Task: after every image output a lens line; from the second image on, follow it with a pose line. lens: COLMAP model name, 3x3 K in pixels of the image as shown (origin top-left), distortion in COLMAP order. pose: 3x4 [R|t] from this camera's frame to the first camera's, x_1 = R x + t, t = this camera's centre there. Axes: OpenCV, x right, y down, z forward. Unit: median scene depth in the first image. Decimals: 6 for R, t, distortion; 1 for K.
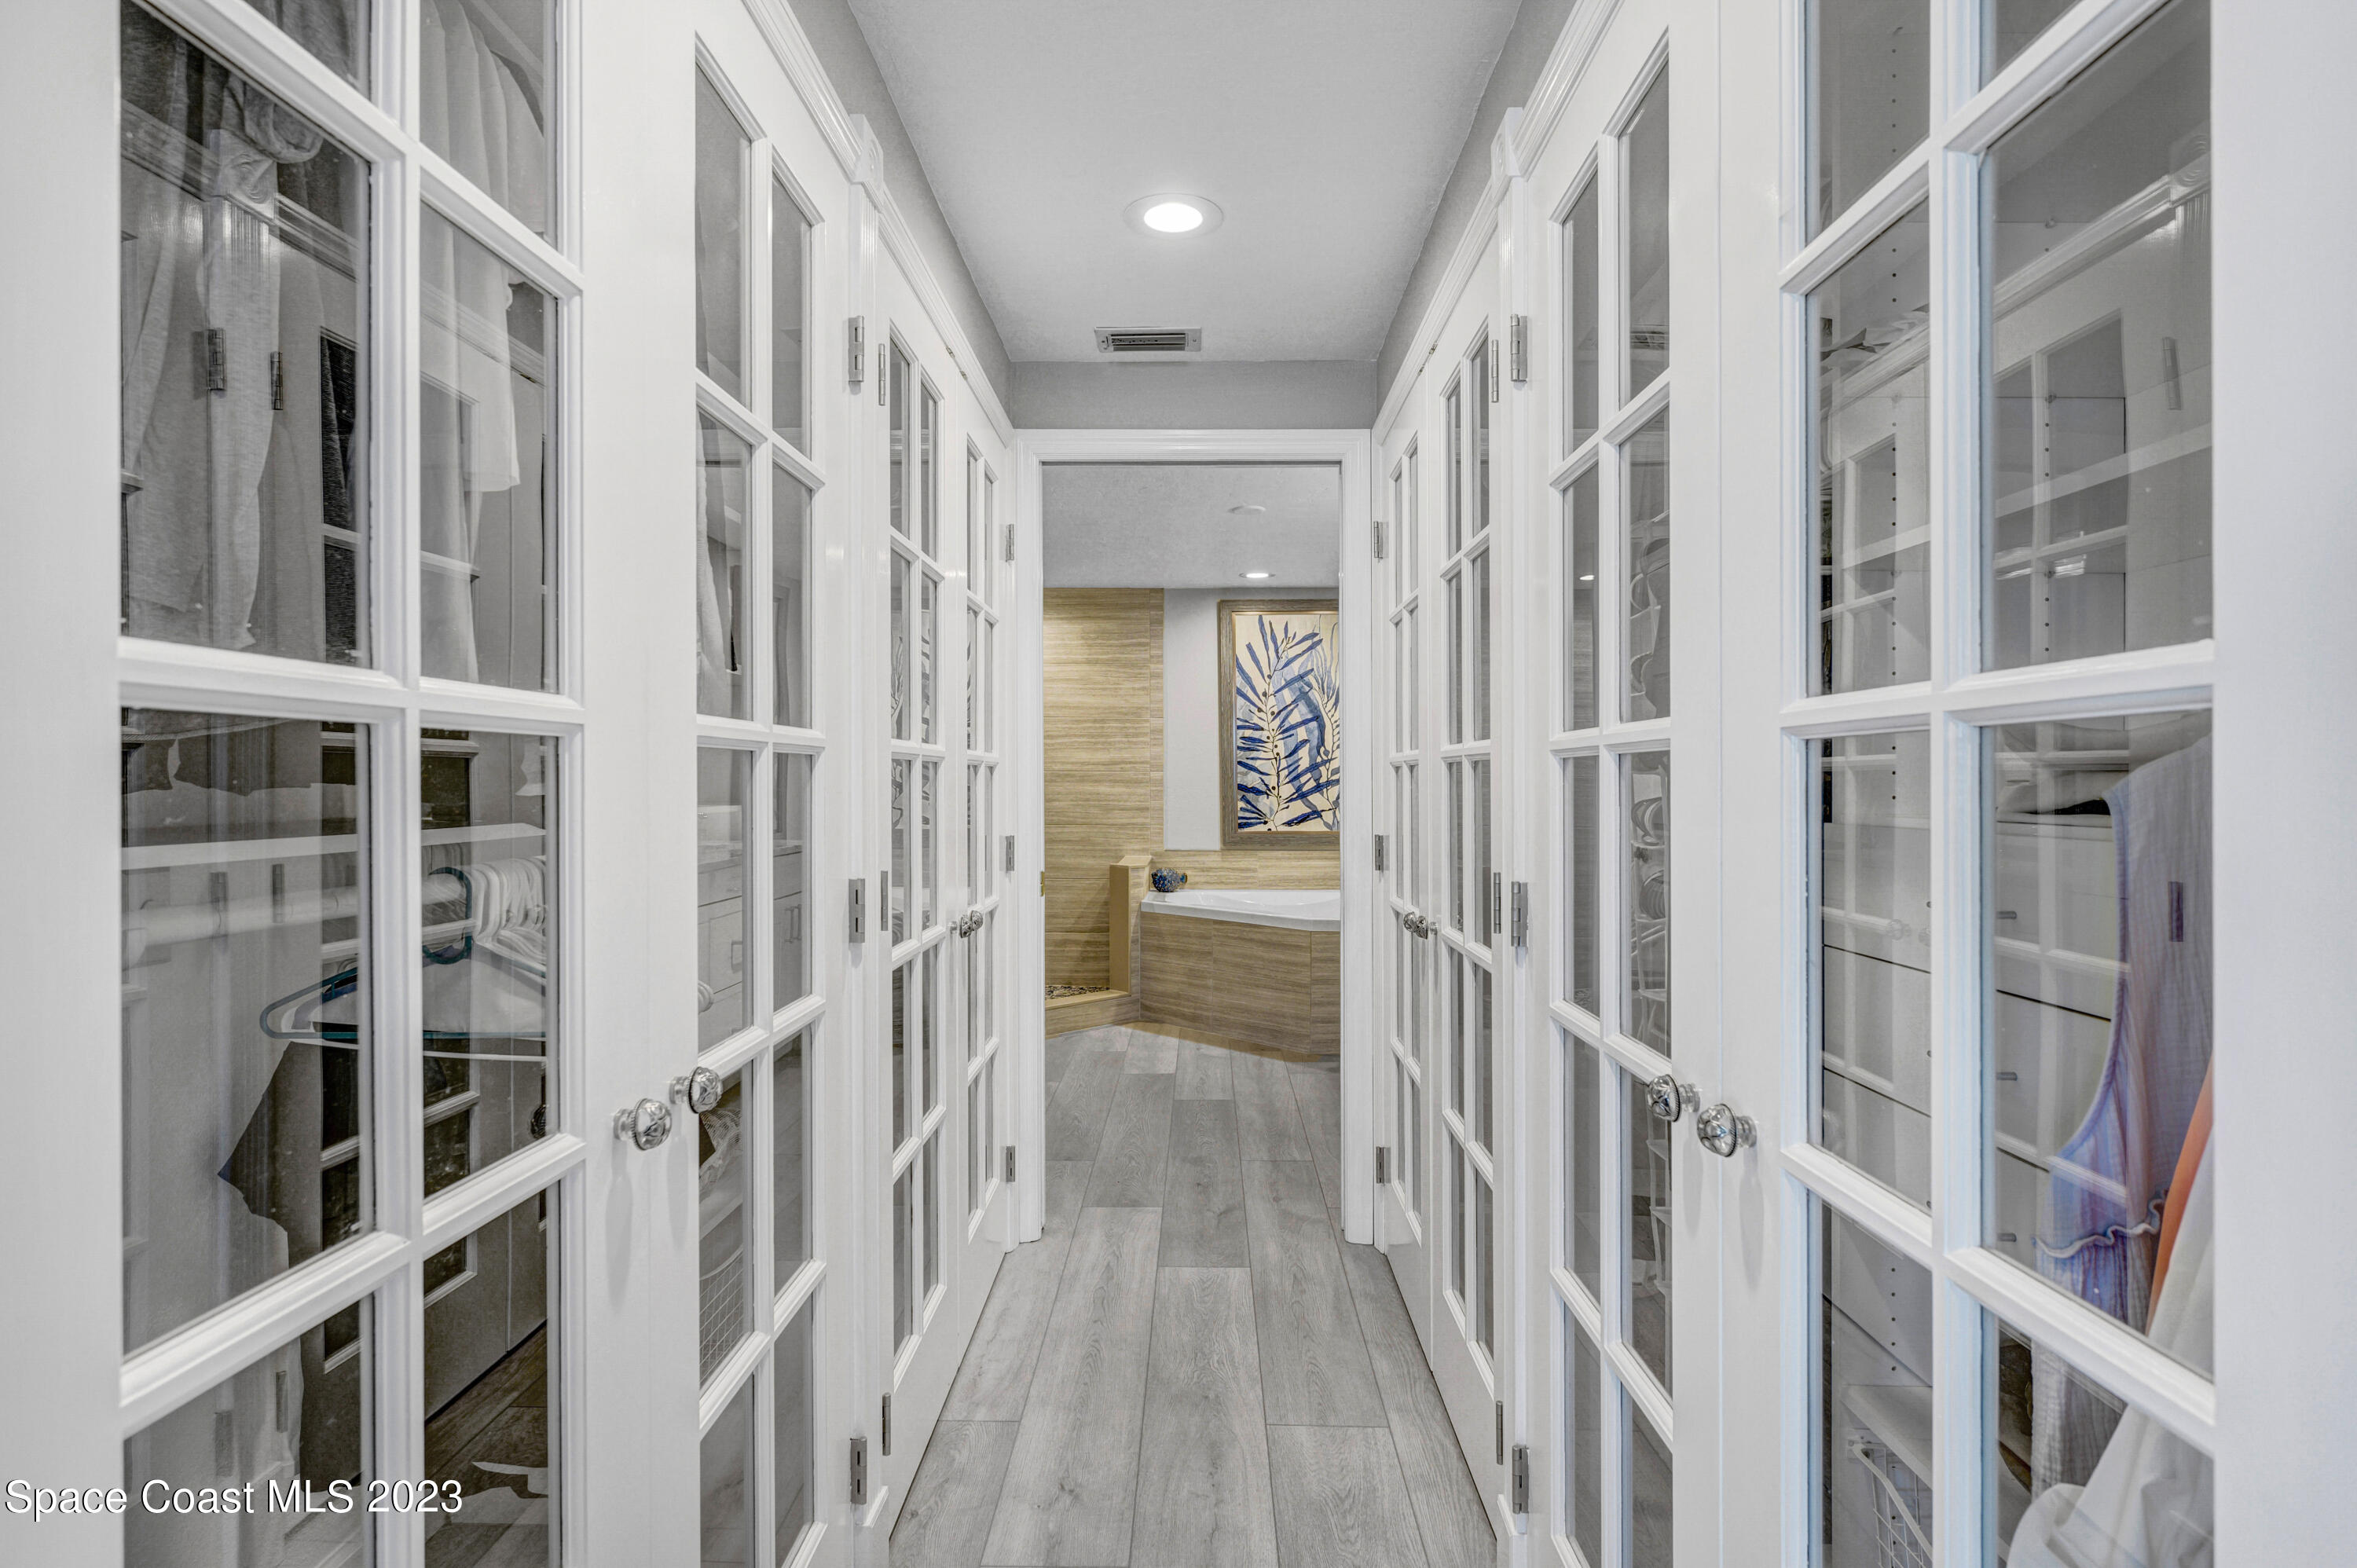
lens RADIAL K [[1212.3, 0, 1178.5], [0, 1212.3, 784.0], [0, 0, 1]] dist [0.000061, -0.000001]
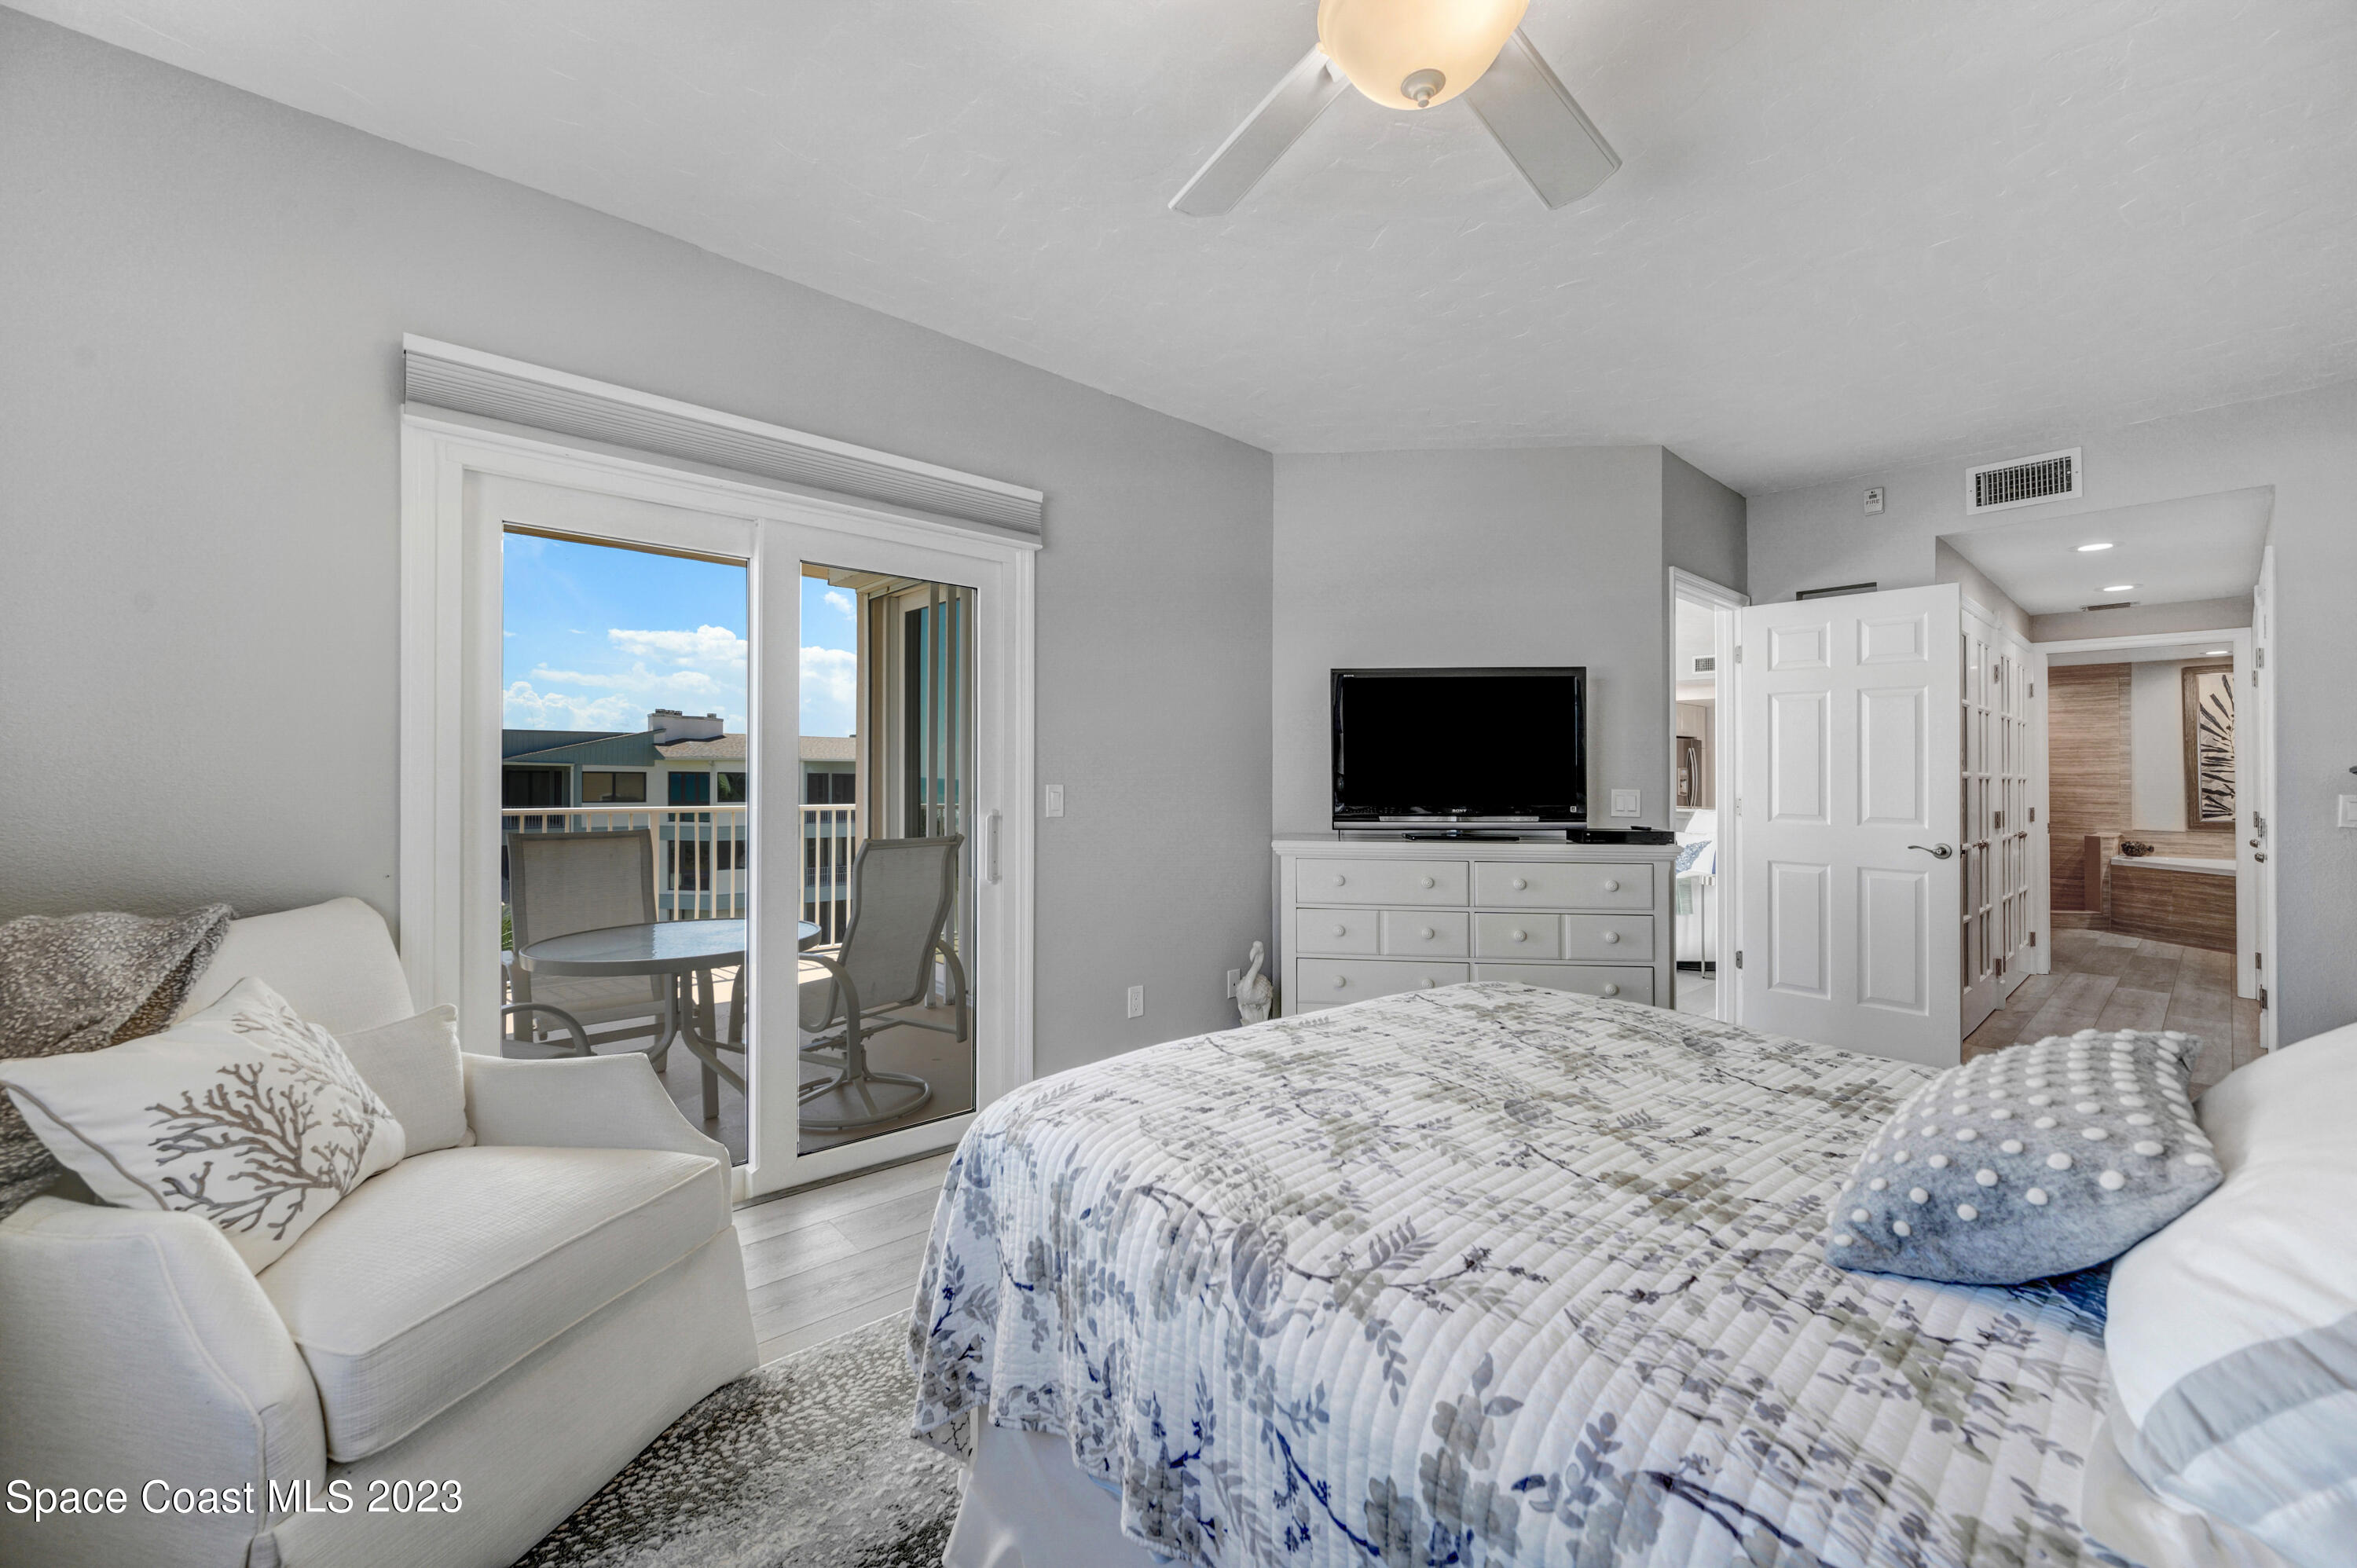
lens RADIAL K [[945.0, 0, 1178.1], [0, 945.0, 769.4], [0, 0, 1]] dist [0.002783, 0.000270]
pose [[0.684769, -0.005217, -0.728742, 0.036628], [-0.005848, 0.999903, -0.012653, -0.000892], [0.728737, 0.012926, 0.684672, -0.735849]]
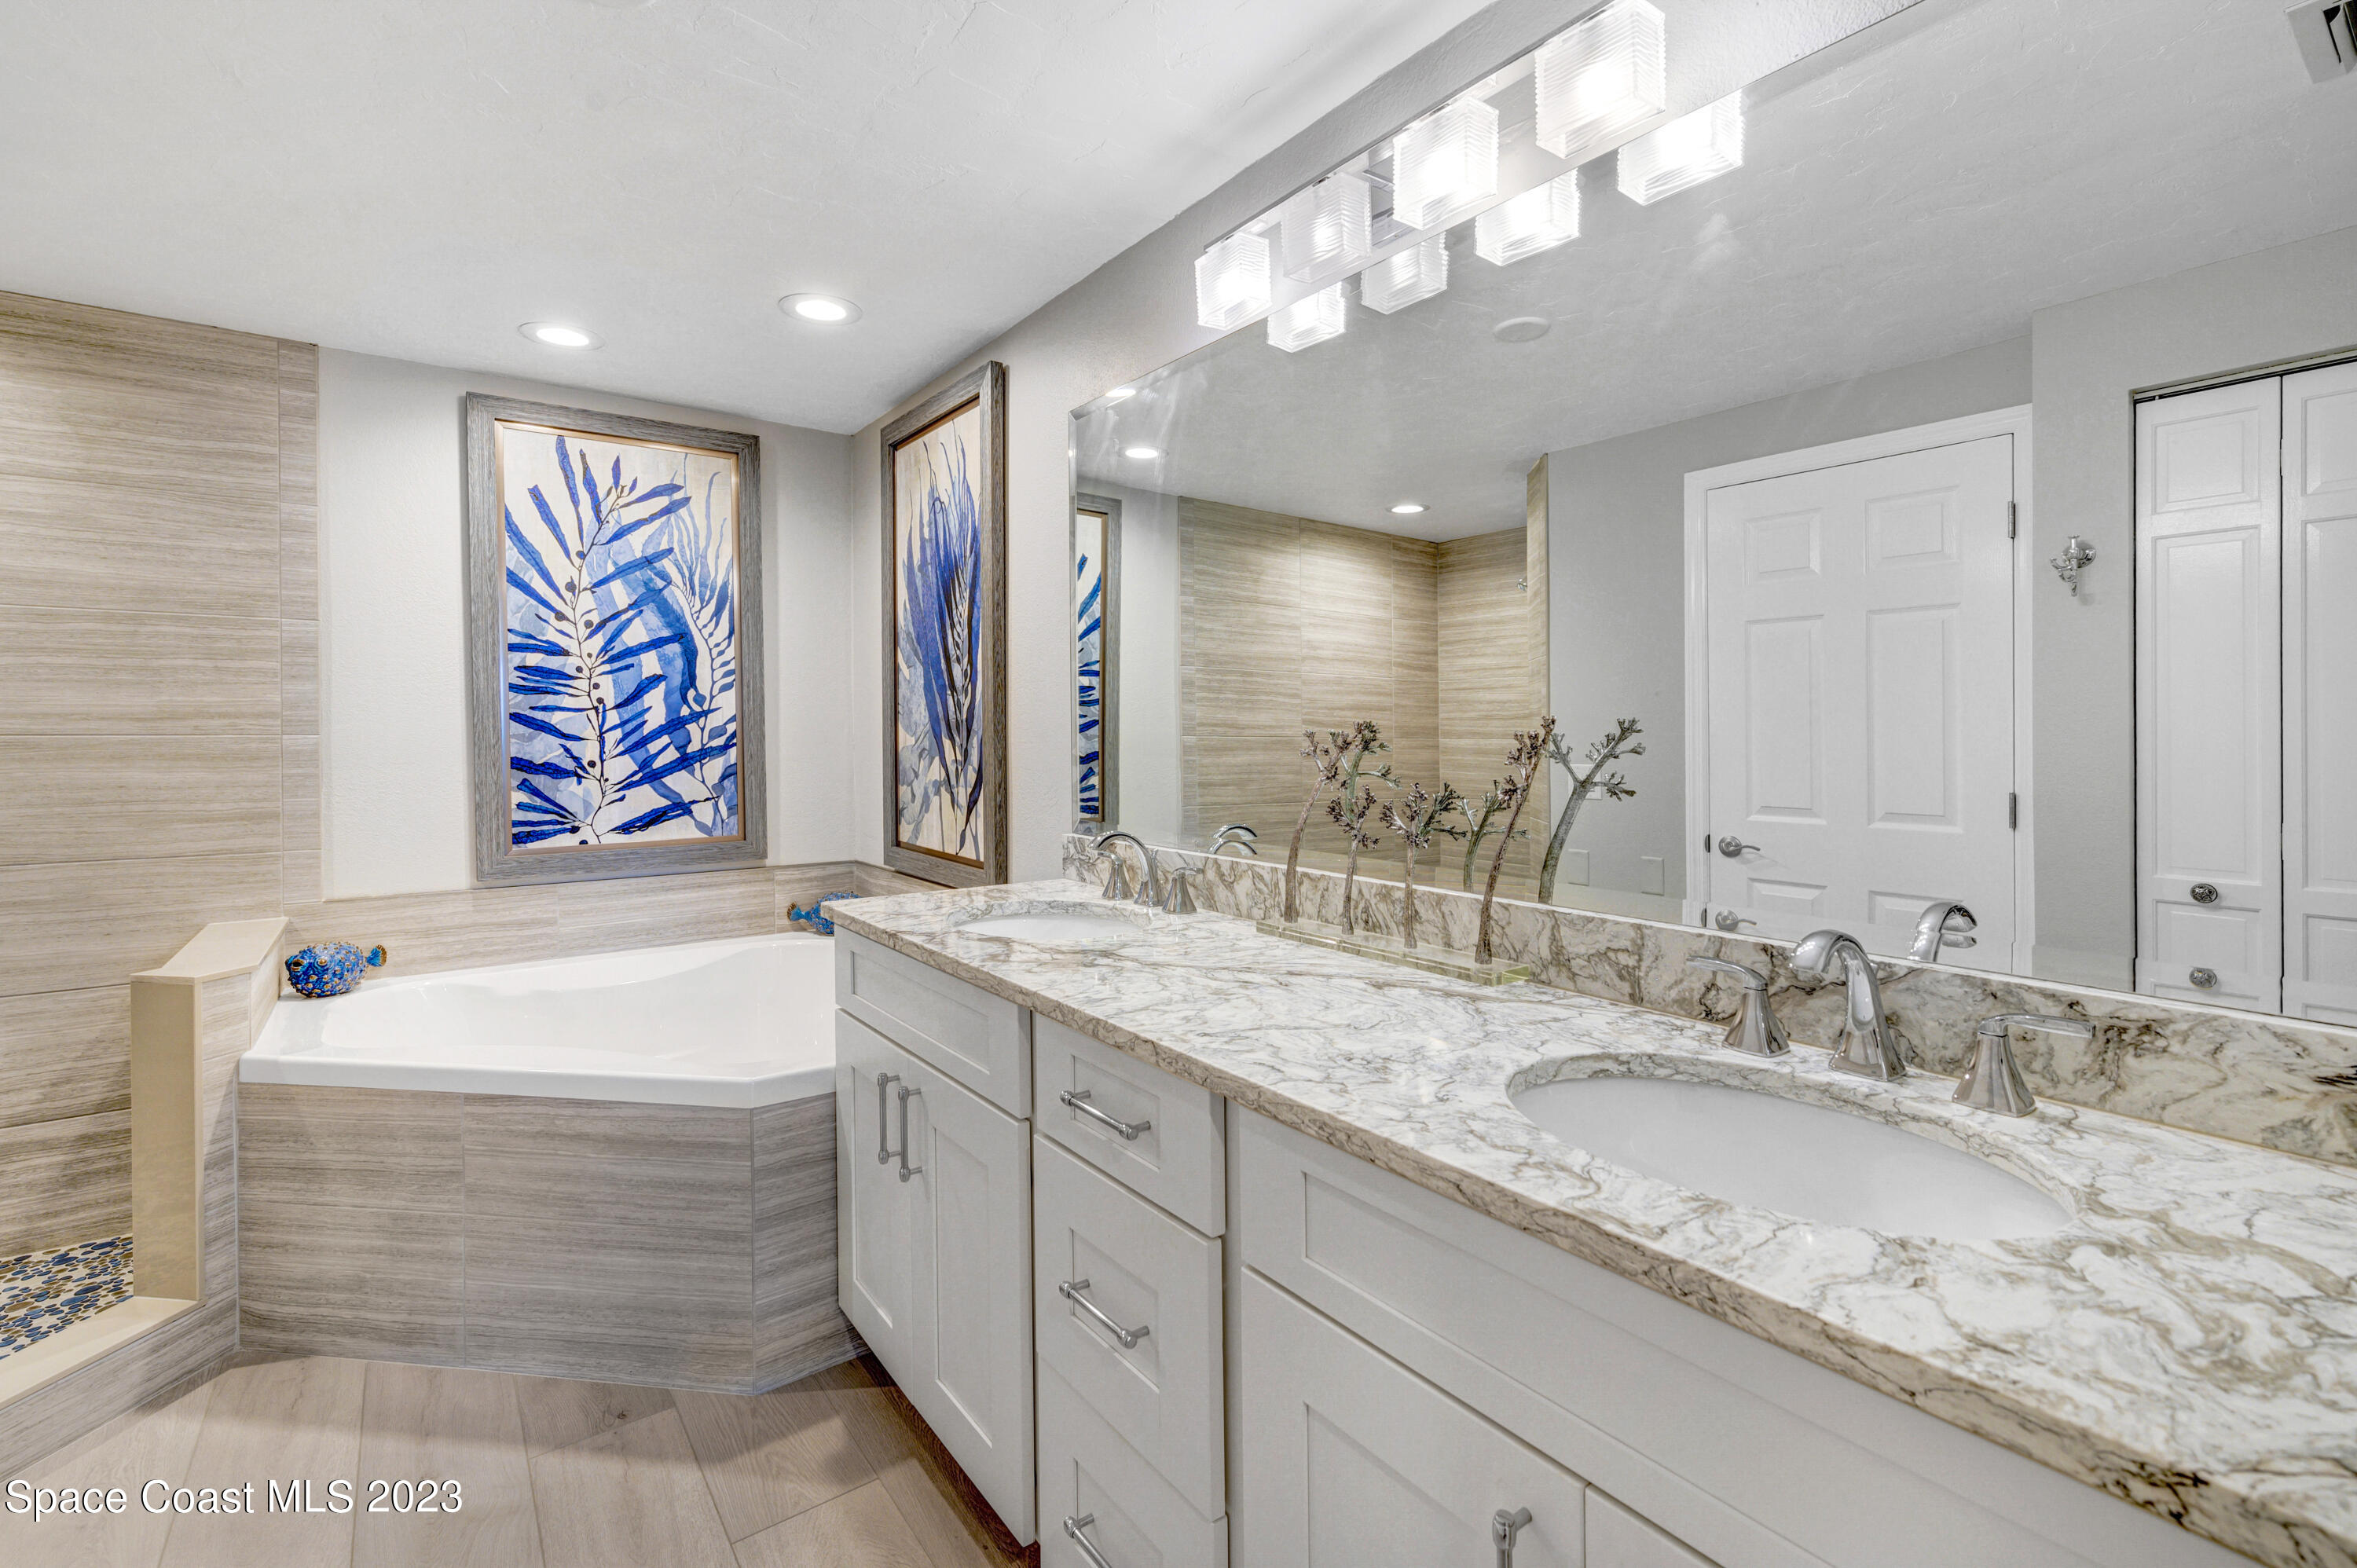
lens RADIAL K [[1006.0, 0, 1187.8], [0, 1006.0, 733.6], [0, 0, 1]] dist [0.001349, 0.000169]
pose [[0.779098, -0.005566, 0.626877, 0.005134], [0.012288, 0.999904, -0.006394, -0.003978], [-0.626781, 0.012685, 0.779092, 0.490777]]
